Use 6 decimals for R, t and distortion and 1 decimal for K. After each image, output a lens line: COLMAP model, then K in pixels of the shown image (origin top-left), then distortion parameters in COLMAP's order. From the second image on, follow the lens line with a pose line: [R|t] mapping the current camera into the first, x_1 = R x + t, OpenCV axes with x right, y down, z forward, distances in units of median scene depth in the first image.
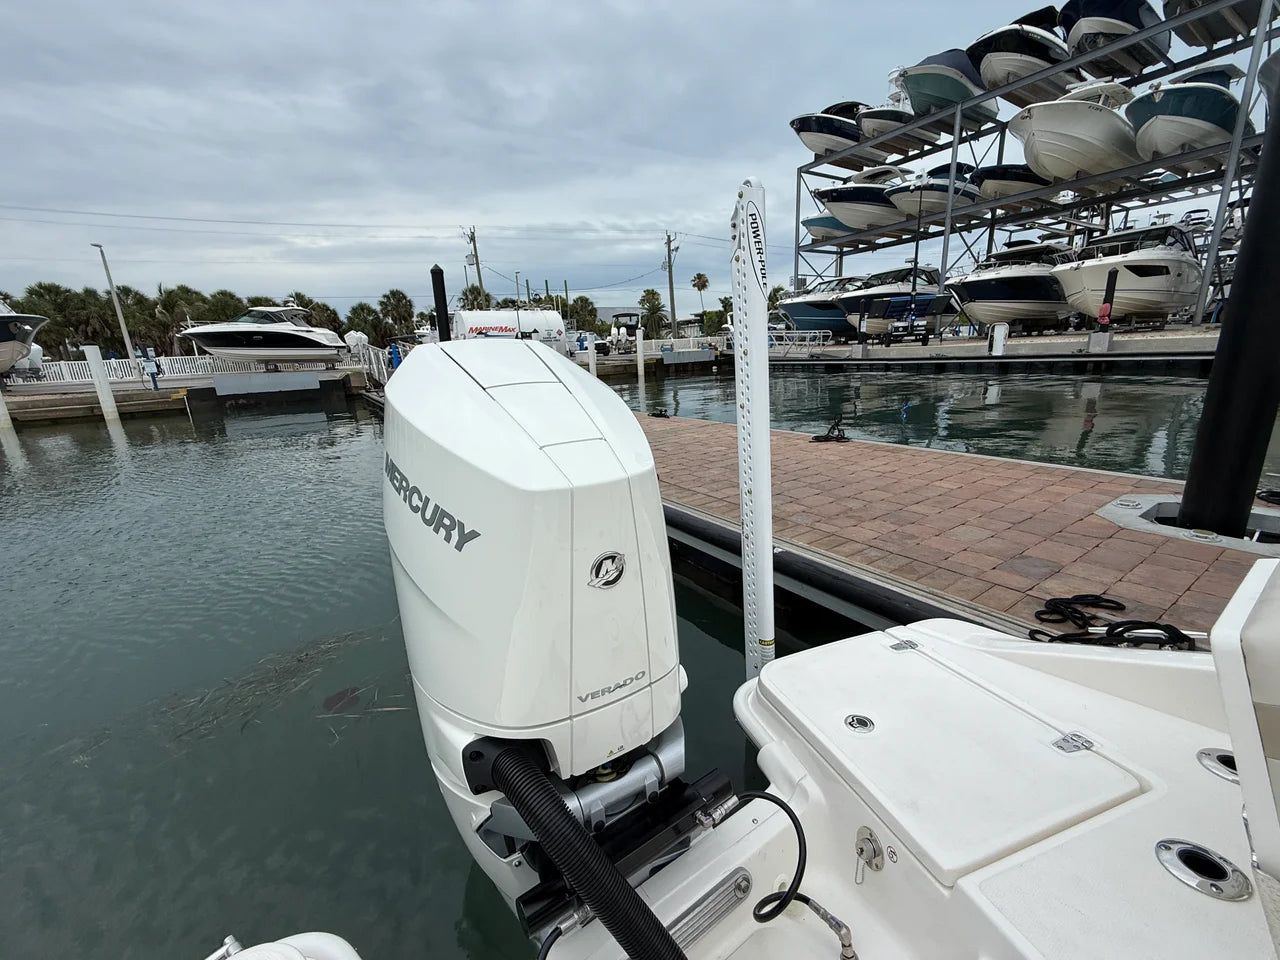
lens RADIAL K [[509.6, 0, 636.6], [0, 509.6, 481.0], [0, 0, 1]] dist [-0.000654, 0.000223]
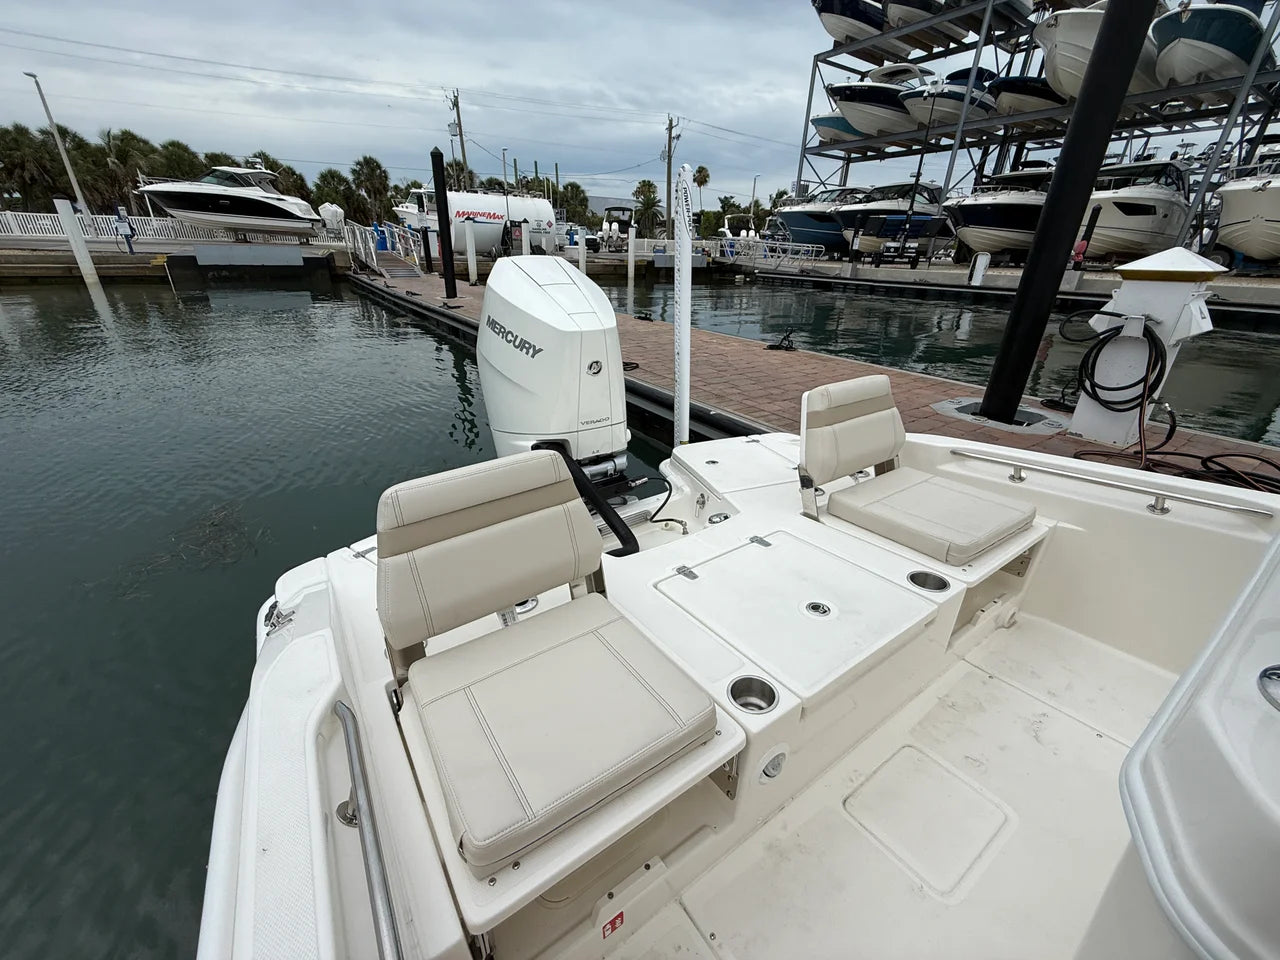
lens RADIAL K [[510.4, 0, 636.6], [0, 510.4, 480.7], [0, 0, 1]] dist [-0.001137, 0.000544]
pose [[0.997057, 0.061858, 0.045277, -0.000203], [-0.068840, 0.982370, 0.173809, 0.006392], [-0.033727, -0.176415, 0.983738, -0.037961]]
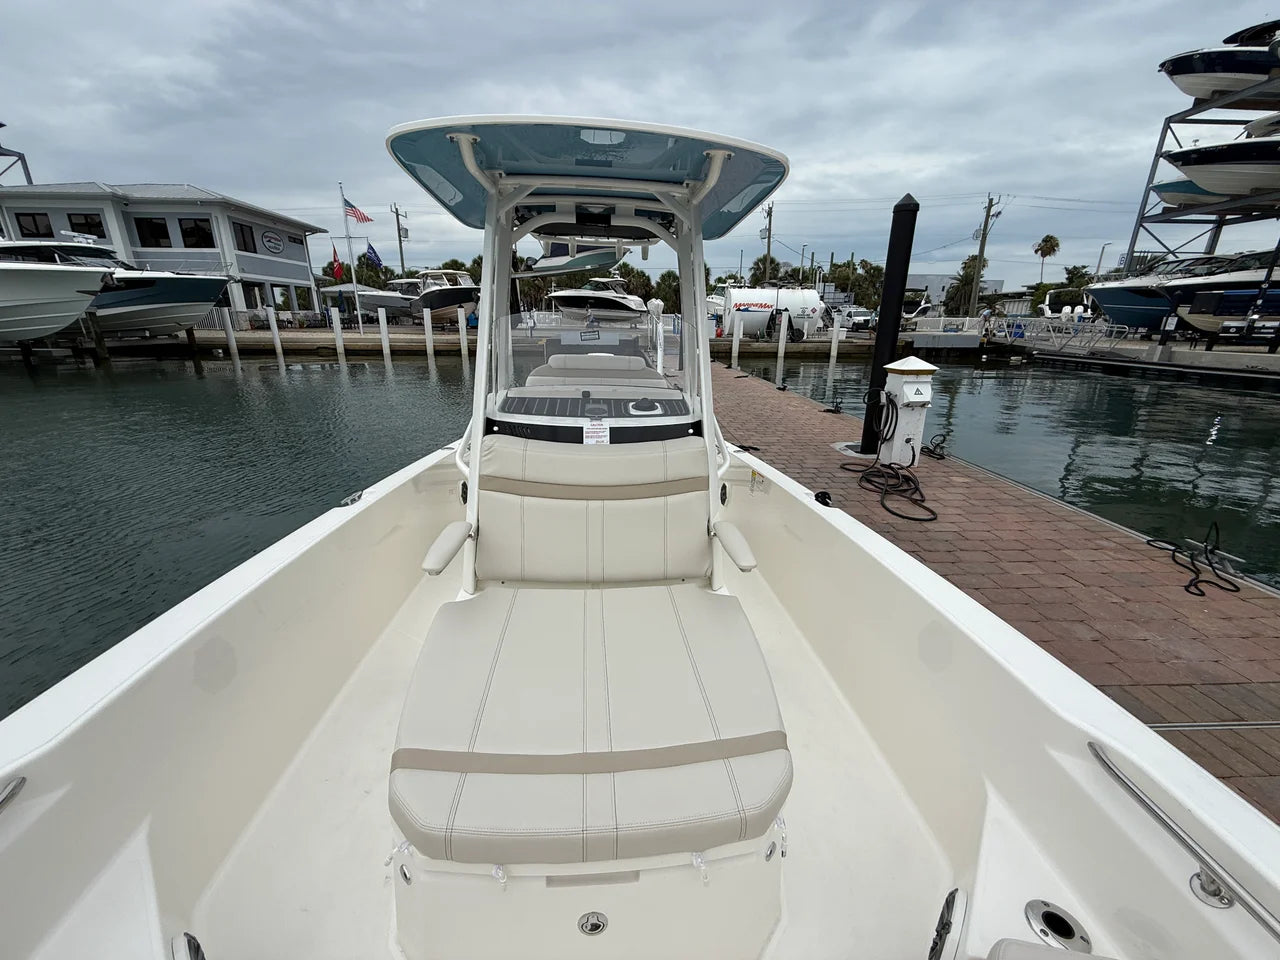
lens RADIAL K [[510.4, 0, 636.6], [0, 510.4, 480.7], [0, 0, 1]] dist [-0.001137, 0.000544]
pose [[0.854766, 0.209716, -0.474757, 0.105578], [-0.178040, 0.977704, 0.111338, 0.011752], [0.487522, -0.010642, 0.873046, -0.131919]]
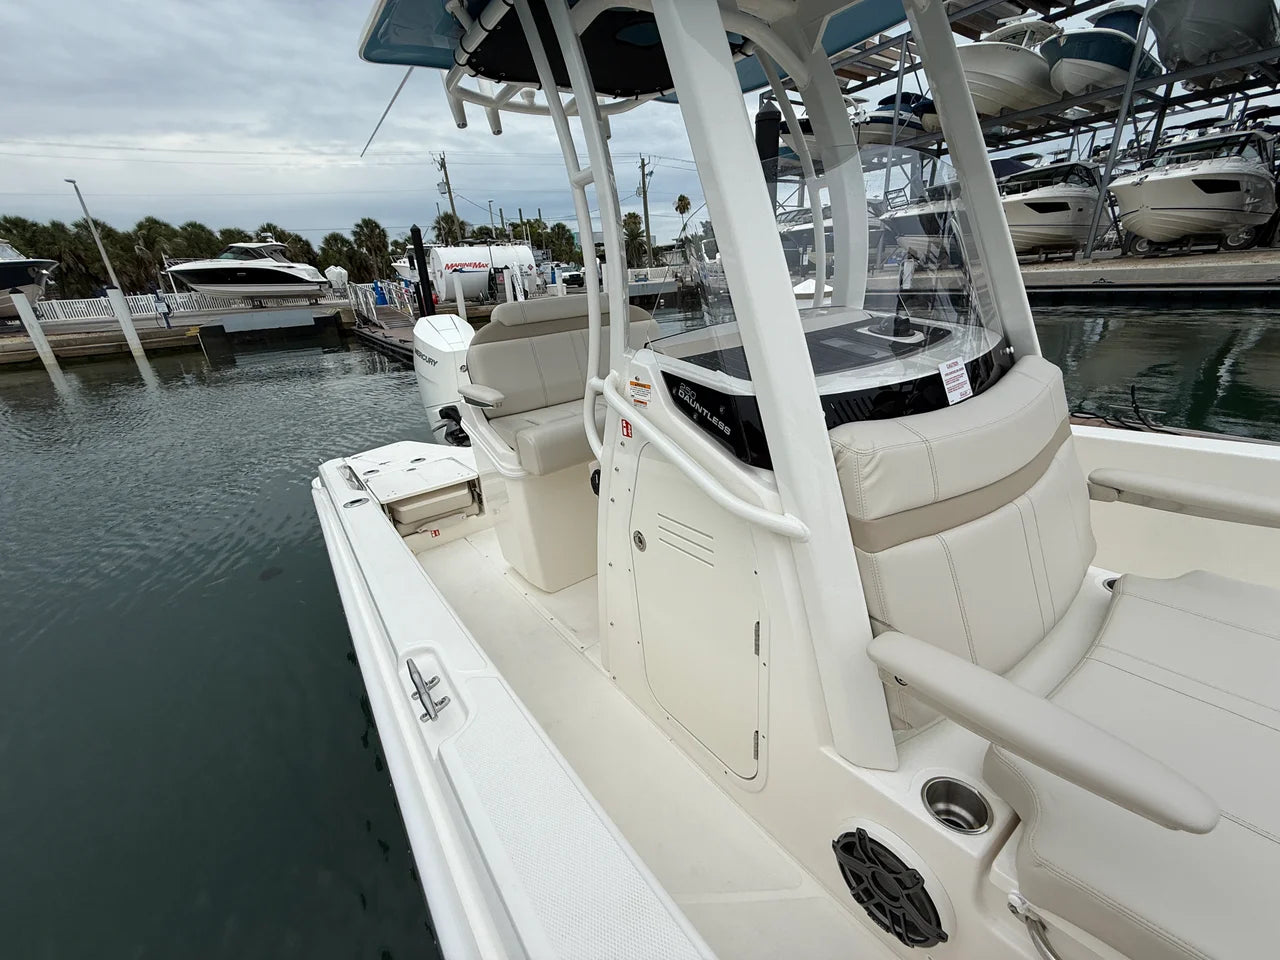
lens RADIAL K [[509.6, 0, 636.6], [0, 509.6, 481.0], [0, 0, 1]] dist [-0.000654, 0.000223]
pose [[0.999665, -0.018700, 0.017912, 0.038382], [0.016204, 0.991308, 0.130563, 0.015145], [-0.020197, -0.130229, 0.991278, -0.106790]]
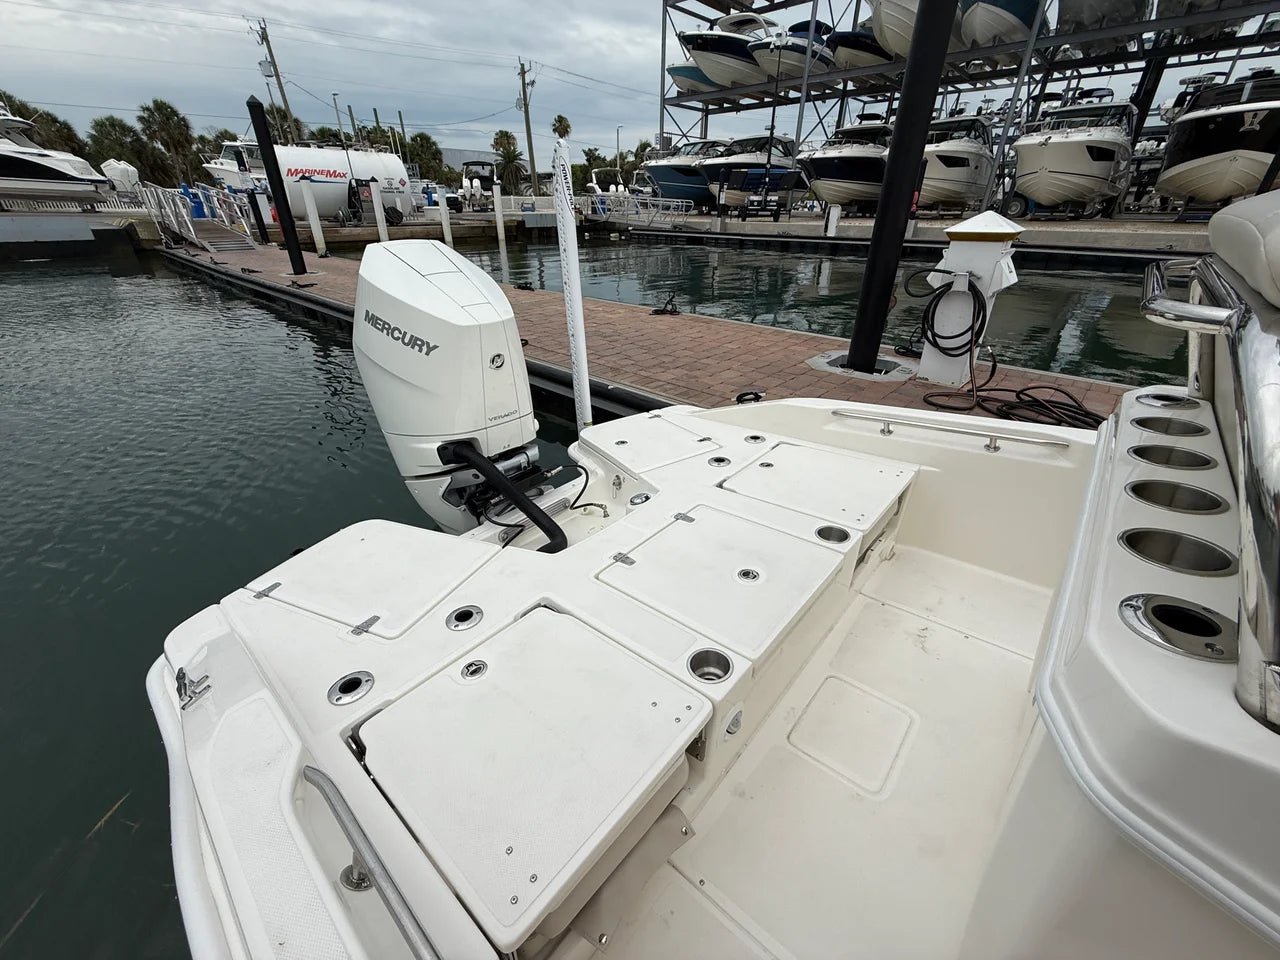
lens RADIAL K [[509.6, 0, 636.6], [0, 509.6, 481.0], [0, 0, 1]] dist [-0.000654, 0.000223]
pose [[0.969117, -0.066511, 0.237461, -0.002232], [0.008602, 0.971473, 0.236994, 0.003545], [-0.246450, -0.227632, 0.942044, -0.038781]]
